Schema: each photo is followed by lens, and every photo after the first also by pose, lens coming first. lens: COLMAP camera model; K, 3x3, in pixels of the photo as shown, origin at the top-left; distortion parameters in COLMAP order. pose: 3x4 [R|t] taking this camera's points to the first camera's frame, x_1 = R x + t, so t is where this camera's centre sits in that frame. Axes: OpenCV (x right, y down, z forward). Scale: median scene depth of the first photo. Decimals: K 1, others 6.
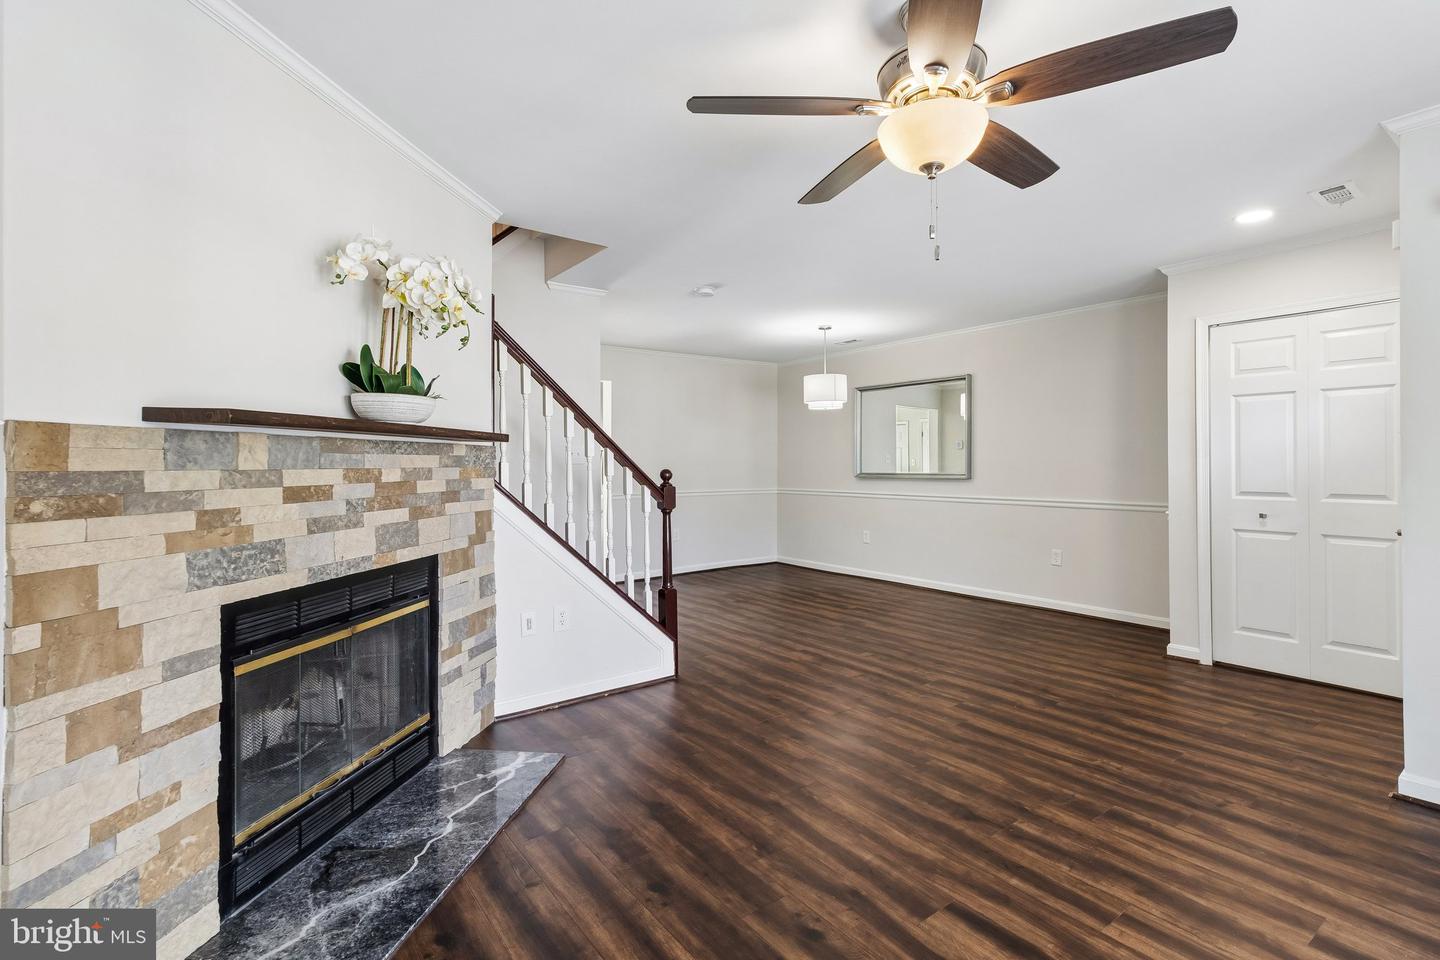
lens RADIAL K [[655.0, 0, 771.4], [0, 655.0, 472.0], [0, 0, 1]] dist [0.001040, -0.000063]
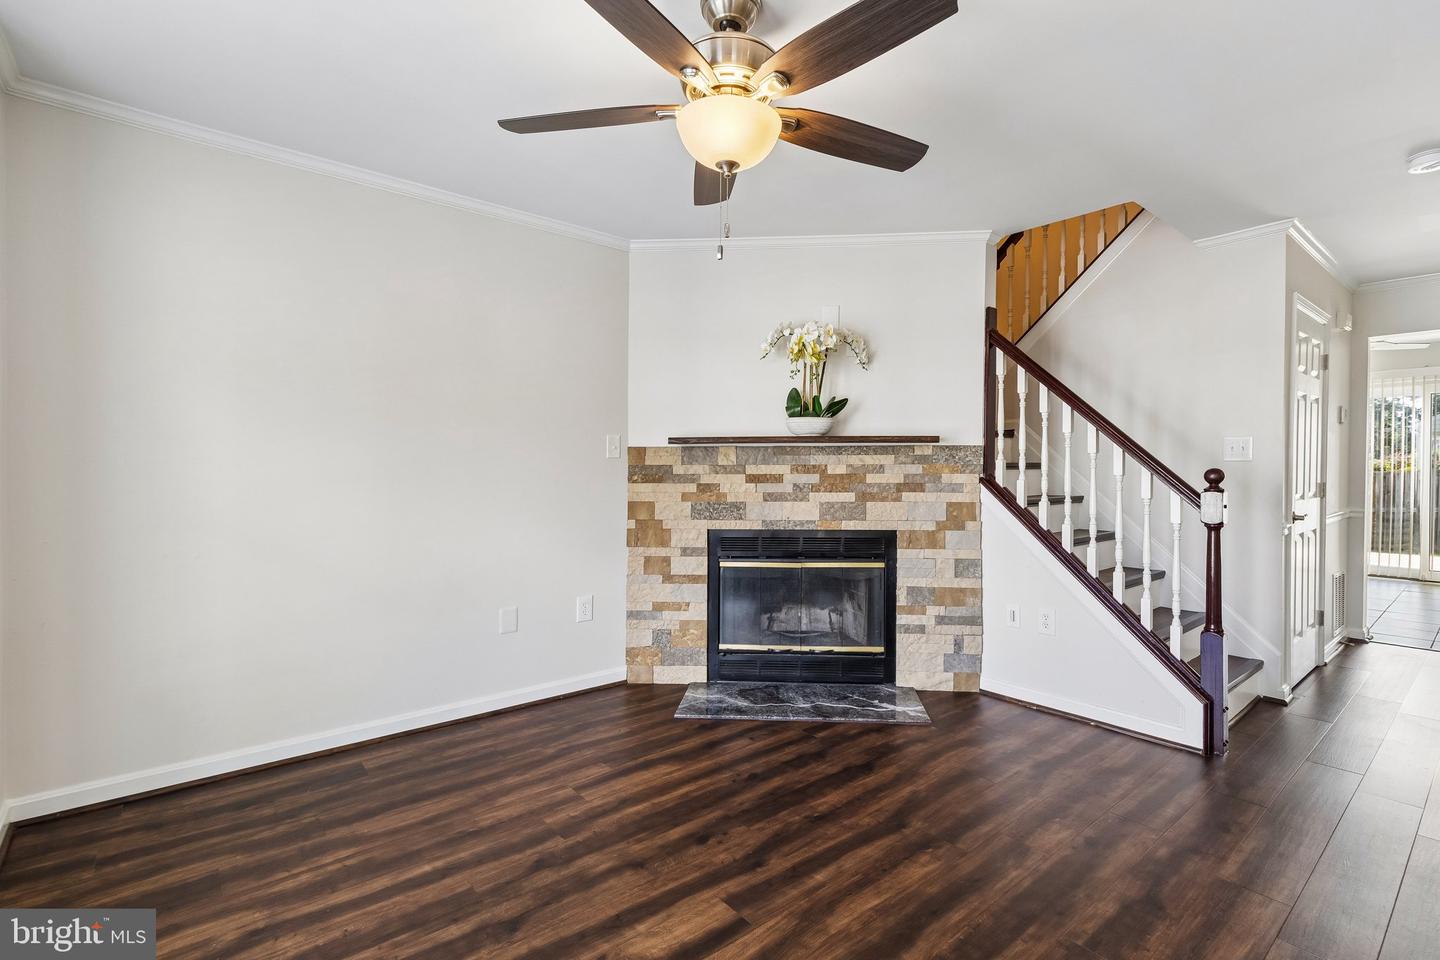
lens RADIAL K [[684.3, 0, 724.0], [0, 684.3, 475.3], [0, 0, 1]] dist [0.002843, 0.000235]
pose [[0.013860, 0.020335, -0.999697, 1.077321], [-0.009597, 0.999750, 0.020203, -0.011479], [0.999858, 0.009314, 0.014052, 0.808093]]
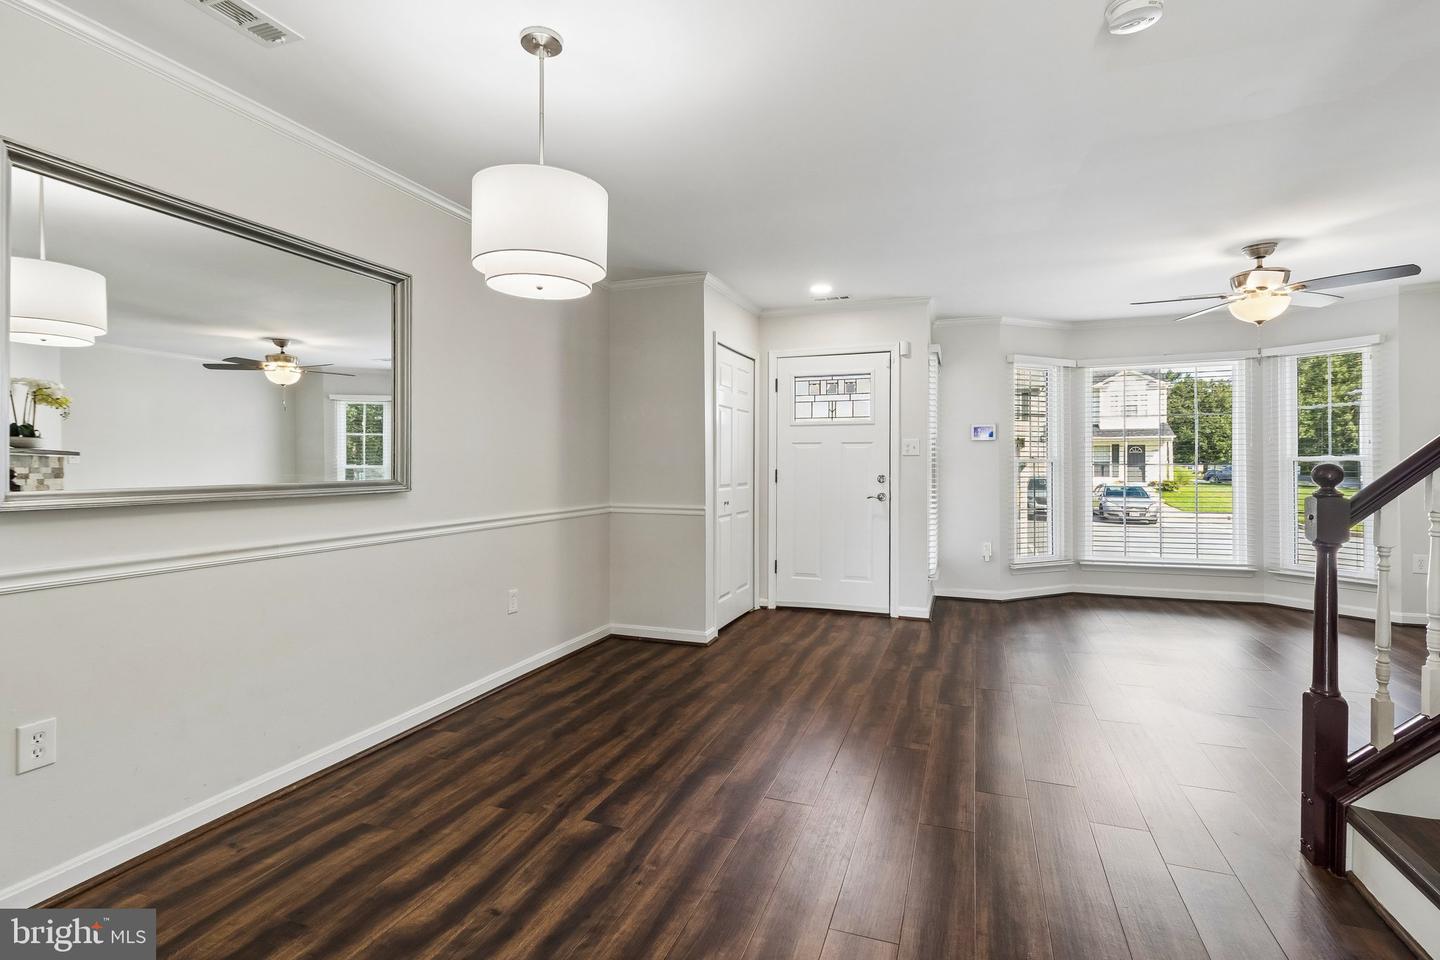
lens RADIAL K [[684.3, 0, 724.0], [0, 684.3, 475.3], [0, 0, 1]] dist [0.002843, 0.000235]
pose [[-0.509957, -0.007902, 0.860164, -0.701326], [0.012508, 0.999784, 0.016600, -0.021143], [-0.860109, 0.019225, -0.509748, 3.063733]]
